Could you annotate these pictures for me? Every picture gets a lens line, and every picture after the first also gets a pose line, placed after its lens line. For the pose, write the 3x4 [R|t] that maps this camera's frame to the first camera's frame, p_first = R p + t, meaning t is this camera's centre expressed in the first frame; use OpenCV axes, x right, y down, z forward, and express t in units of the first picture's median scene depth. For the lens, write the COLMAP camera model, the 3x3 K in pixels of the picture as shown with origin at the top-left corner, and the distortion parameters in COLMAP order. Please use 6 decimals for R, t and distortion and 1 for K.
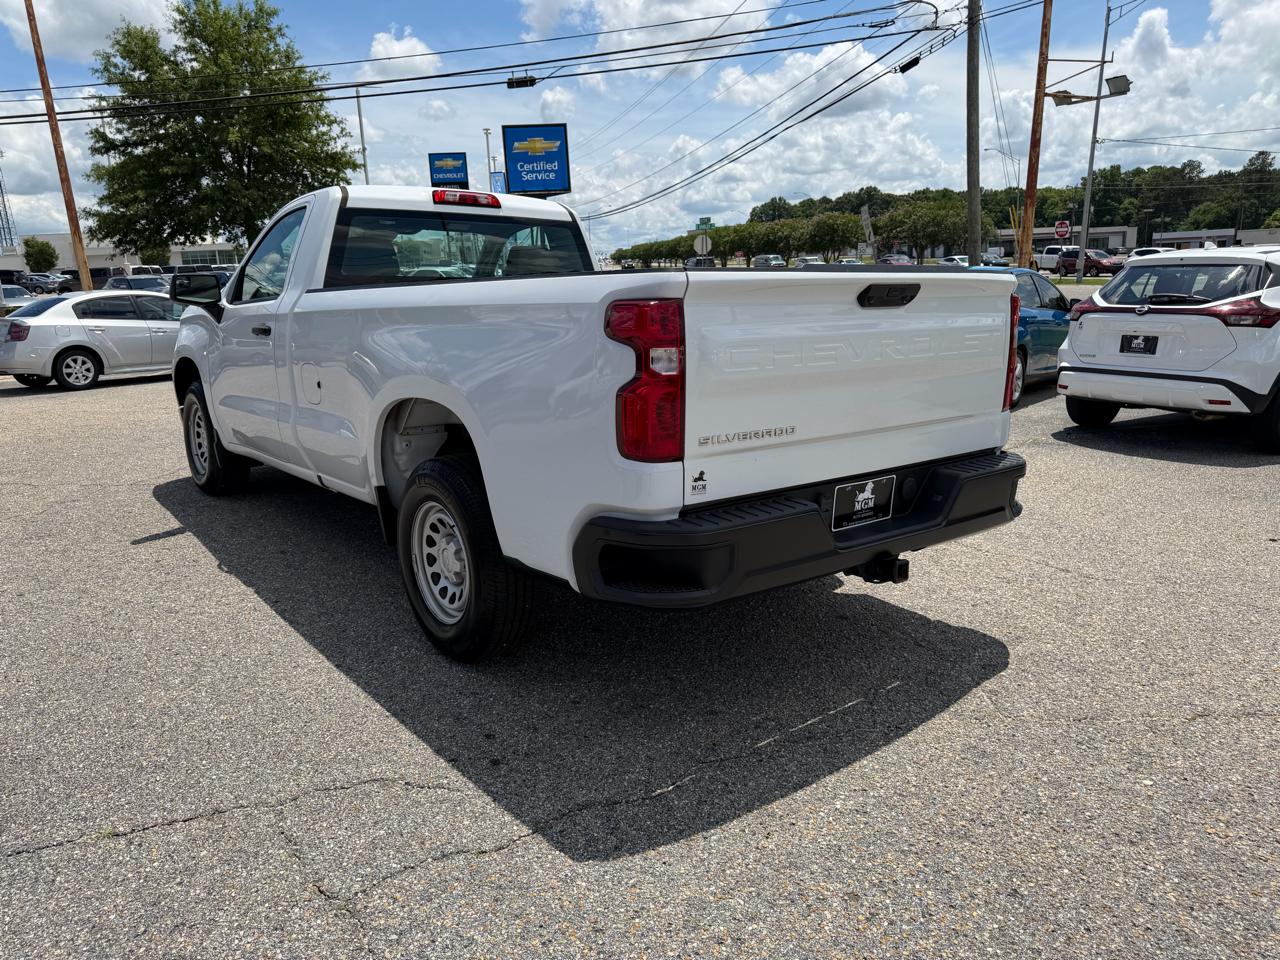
lens RADIAL K [[907.5, 0, 631.4], [0, 907.5, 483.9], [0, 0, 1]] dist [0.025320, -0.029491]
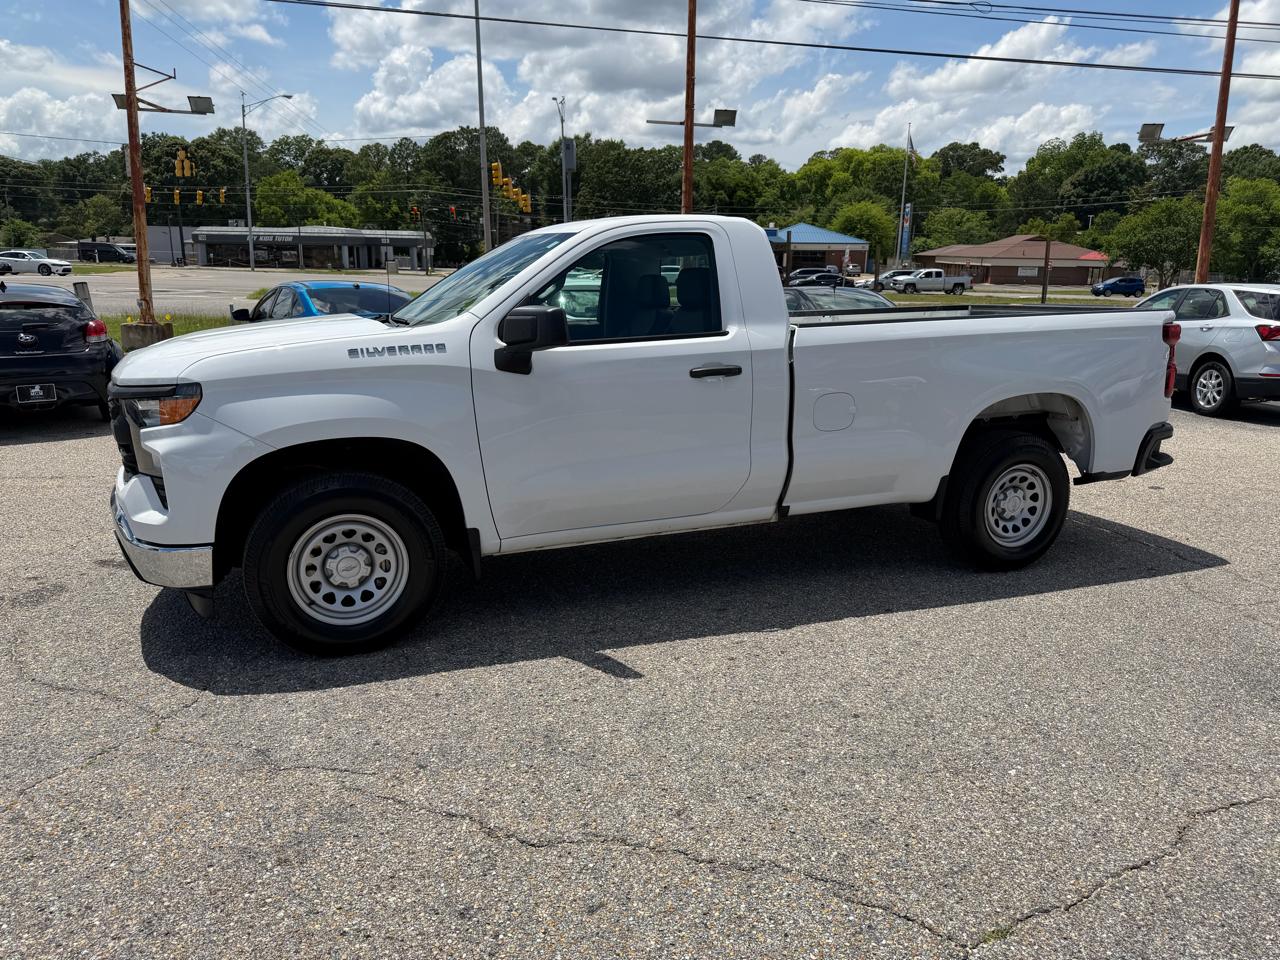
lens RADIAL K [[907.5, 0, 641.4], [0, 907.5, 479.1], [0, 0, 1]] dist [0.025320, -0.029491]
pose [[0.278286, -0.188894, 0.941741, -0.848719], [0.192517, 0.971544, 0.137983, -0.132663], [-0.941007, 0.142902, 0.306732, 0.536024]]
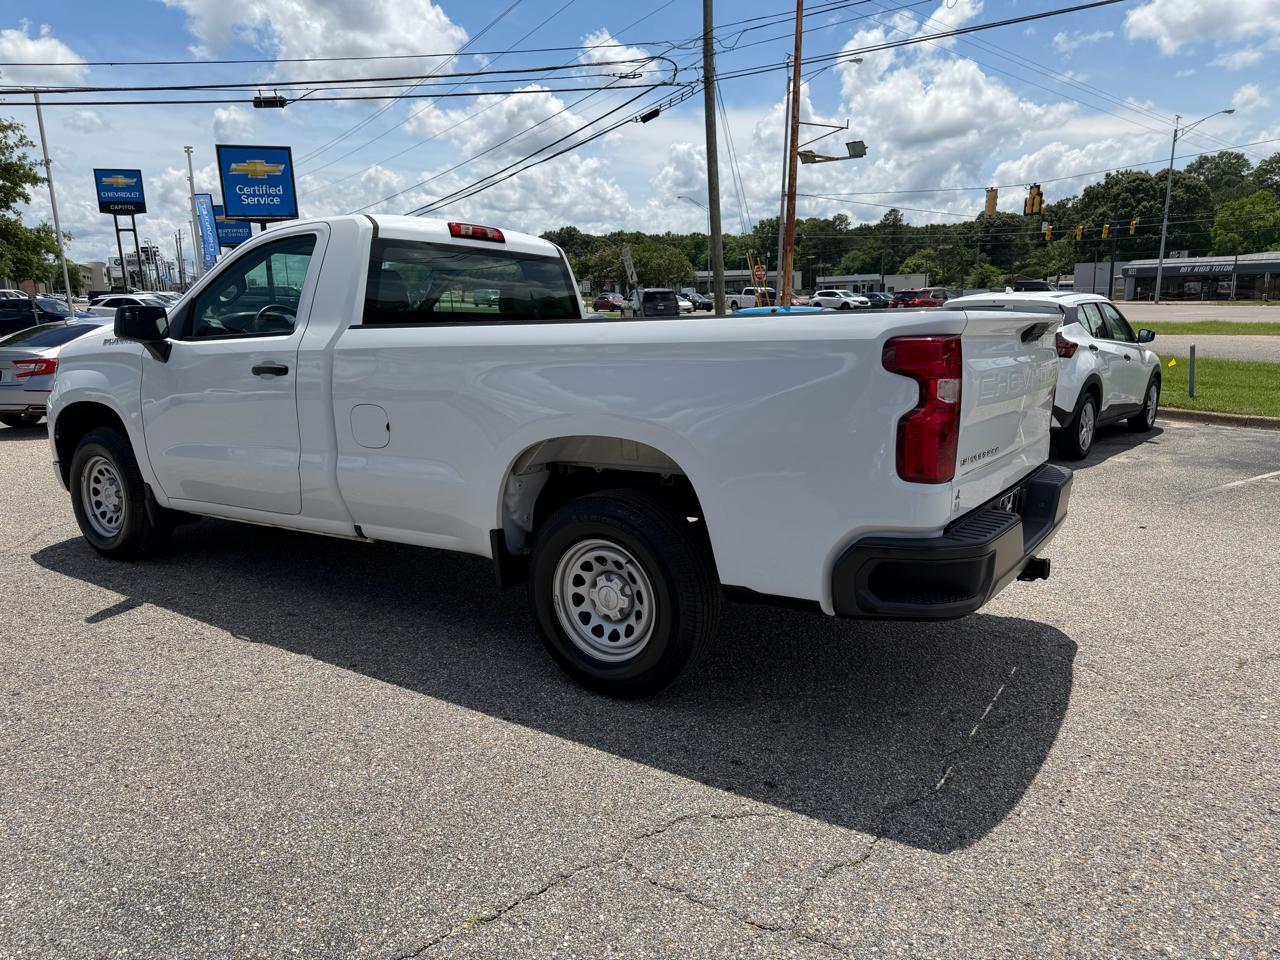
lens RADIAL K [[907.5, 0, 644.4], [0, 907.5, 489.6], [0, 0, 1]] dist [0.025320, -0.029491]
pose [[0.946235, -0.053527, 0.319020, -0.229619], [0.063031, 0.997820, -0.019534, -0.005864], [-0.317279, 0.038592, 0.947547, 0.022469]]
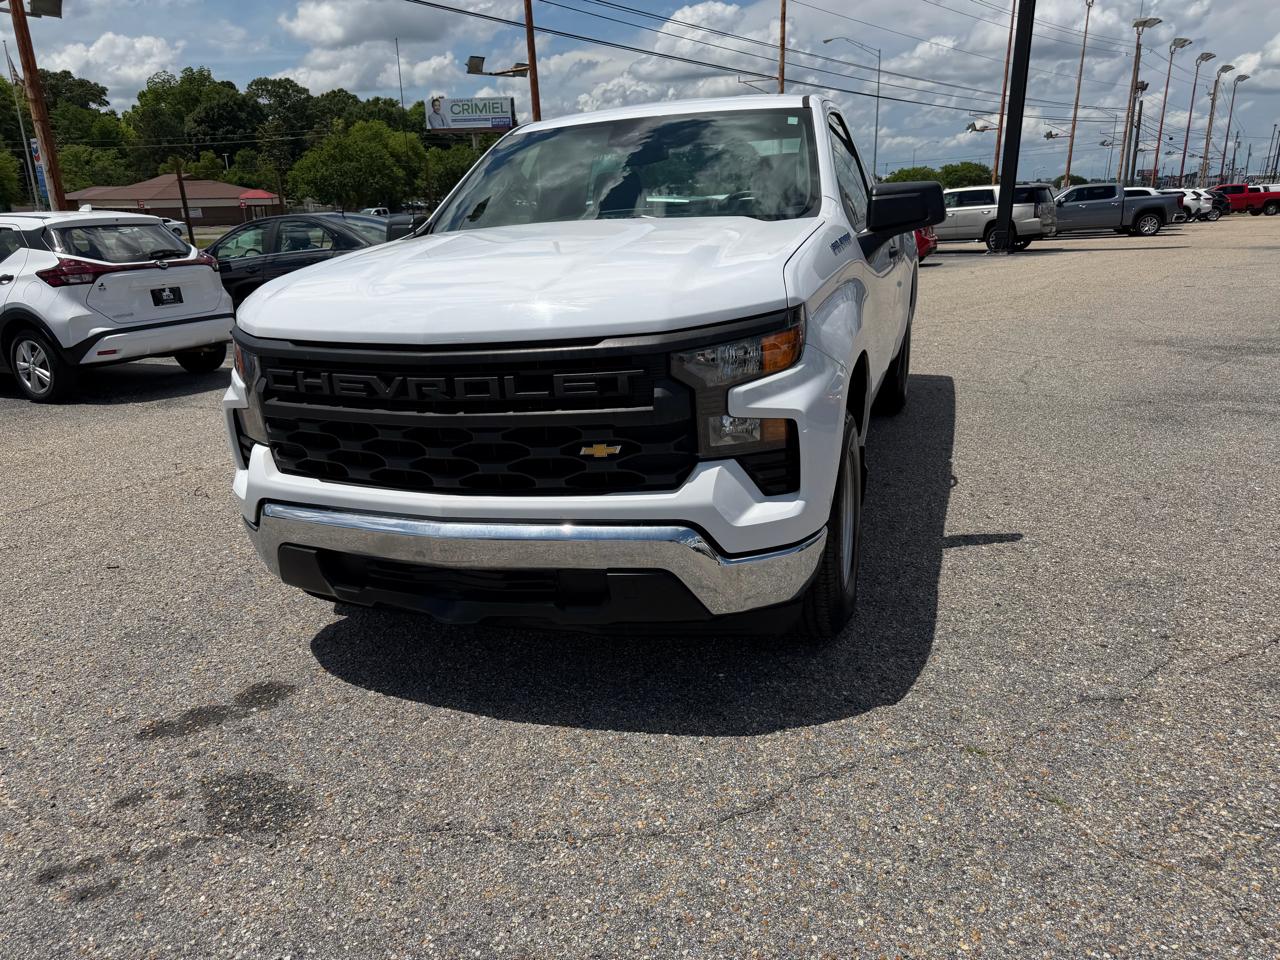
lens RADIAL K [[907.5, 0, 632.1], [0, 907.5, 483.1], [0, 0, 1]] dist [0.025320, -0.029491]
pose [[-0.543254, -0.207438, 0.813538, -0.701564], [0.230461, 0.894929, 0.382086, -0.245279], [-0.807318, 0.395059, -0.438367, 1.128251]]
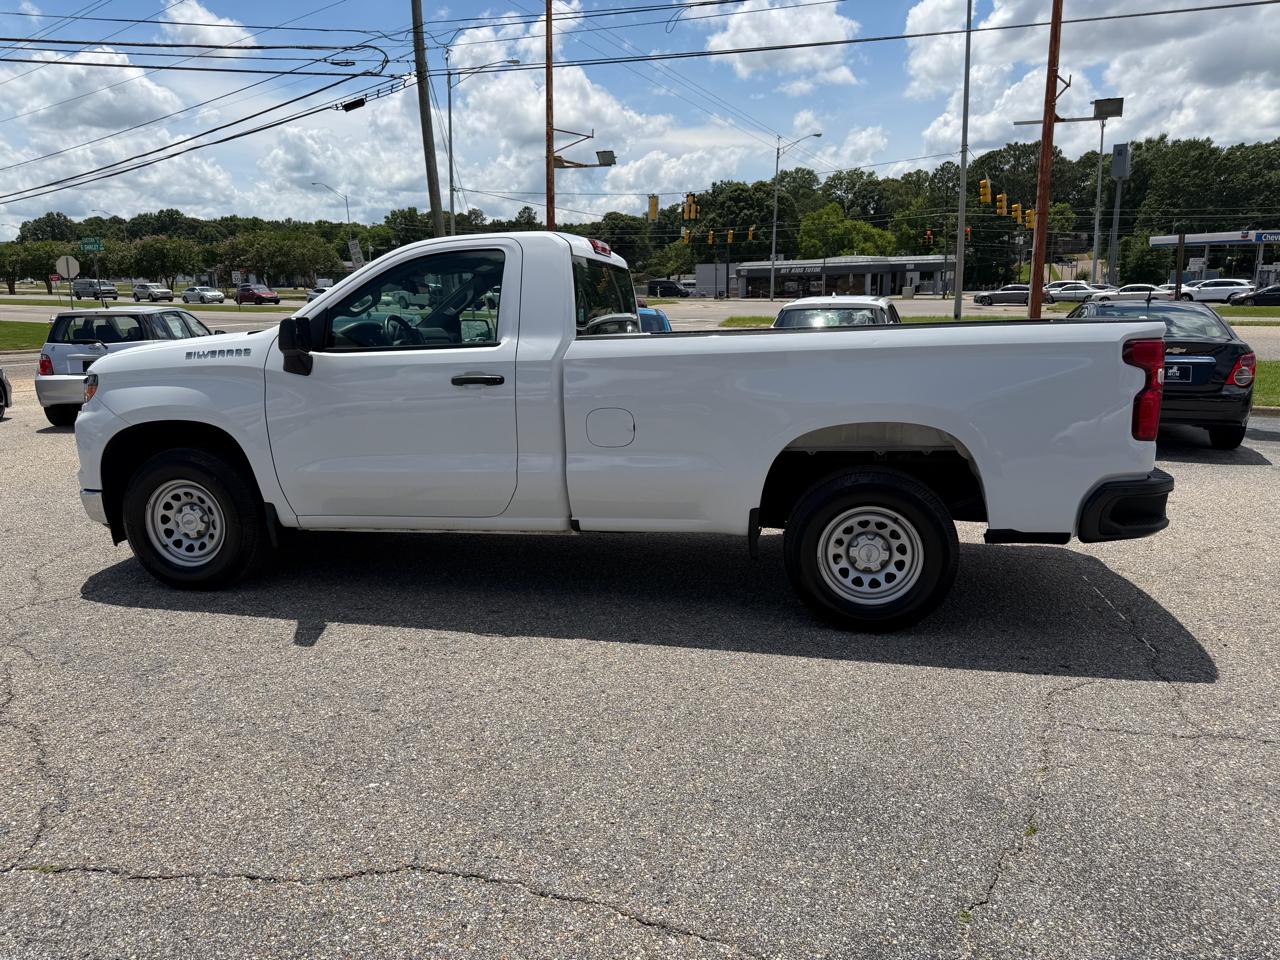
lens RADIAL K [[907.5, 0, 643.0], [0, 907.5, 486.9], [0, 0, 1]] dist [0.025320, -0.029491]
pose [[0.753131, -0.121174, 0.646615, -0.589992], [0.139383, 0.989967, 0.023173, -0.036698], [-0.642935, 0.072675, 0.762465, 0.122998]]
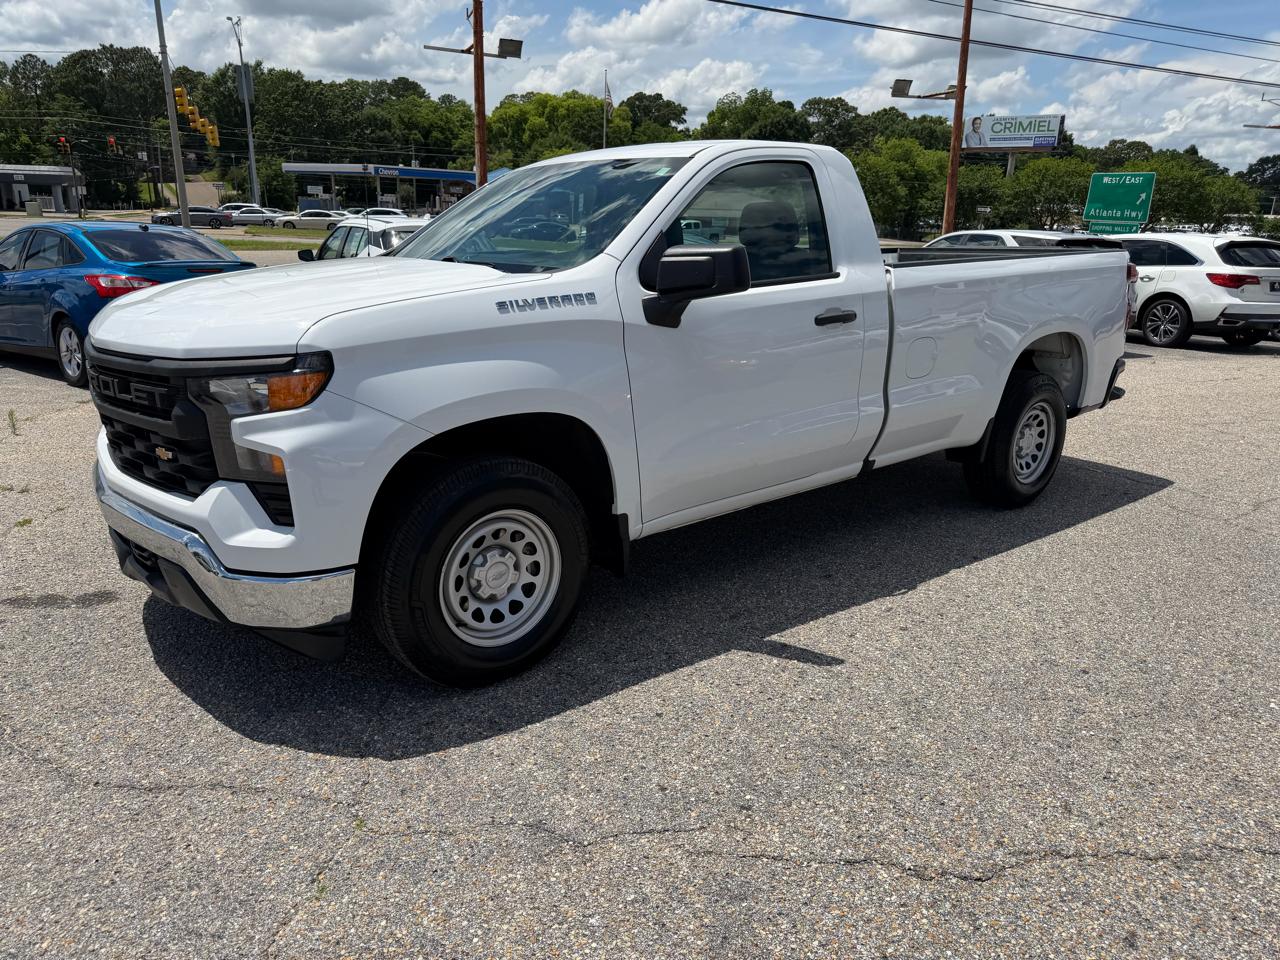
lens RADIAL K [[907.5, 0, 634.0], [0, 907.5, 484.7], [0, 0, 1]] dist [0.025320, -0.029491]
pose [[-0.032179, -0.255256, 0.966338, -0.809036], [0.200838, 0.945467, 0.256431, -0.178960], [-0.979096, 0.202329, 0.020841, 0.786202]]
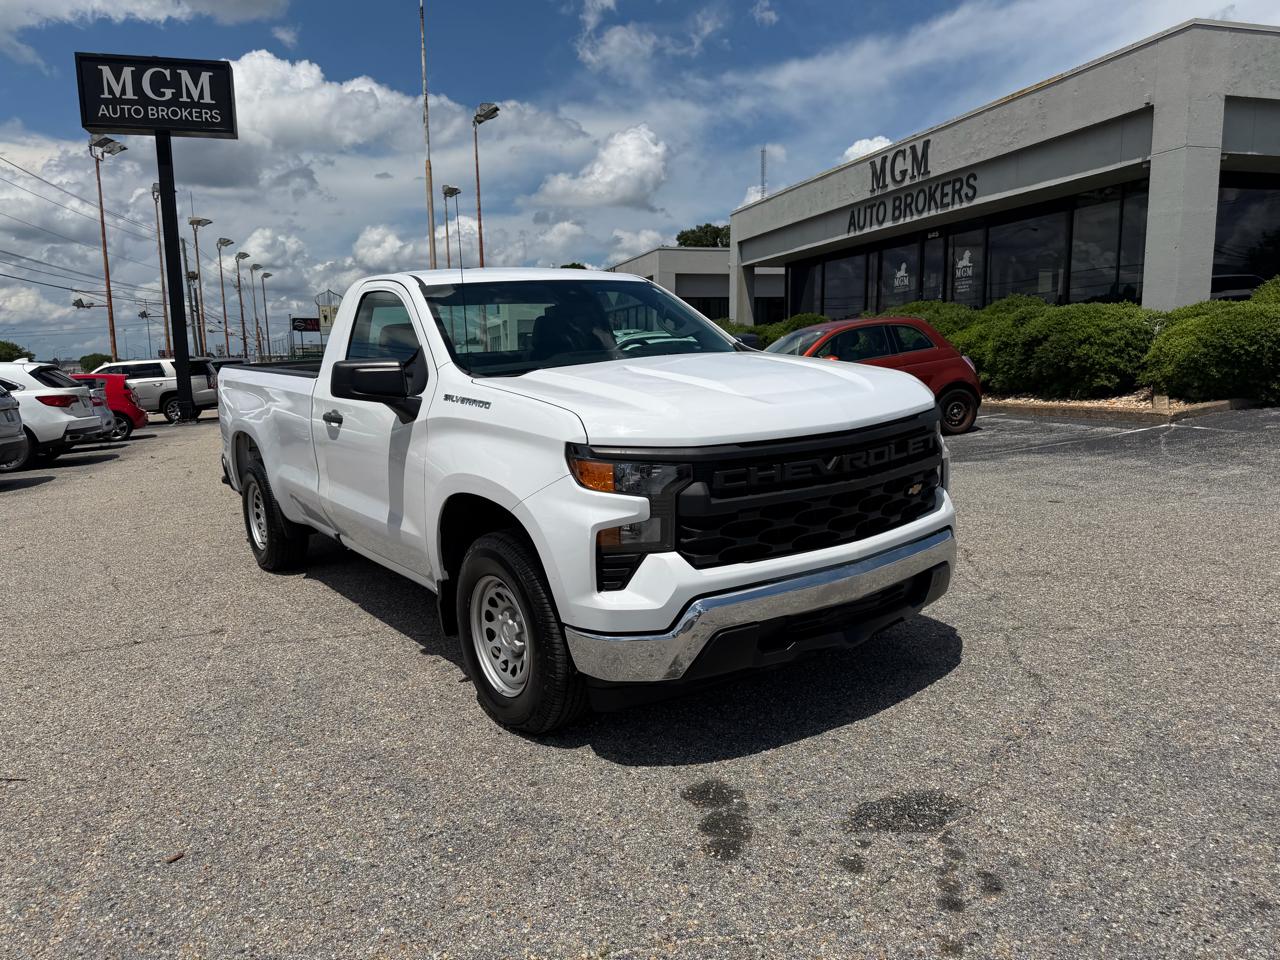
lens RADIAL K [[907.5, 0, 627.7], [0, 907.5, 472.6], [0, 0, 1]] dist [0.025320, -0.029491]
pose [[-0.997486, 0.055199, 0.044447, -0.287512], [0.067358, 0.933406, 0.352444, -0.327905], [-0.022032, 0.354552, -0.934777, 1.456335]]
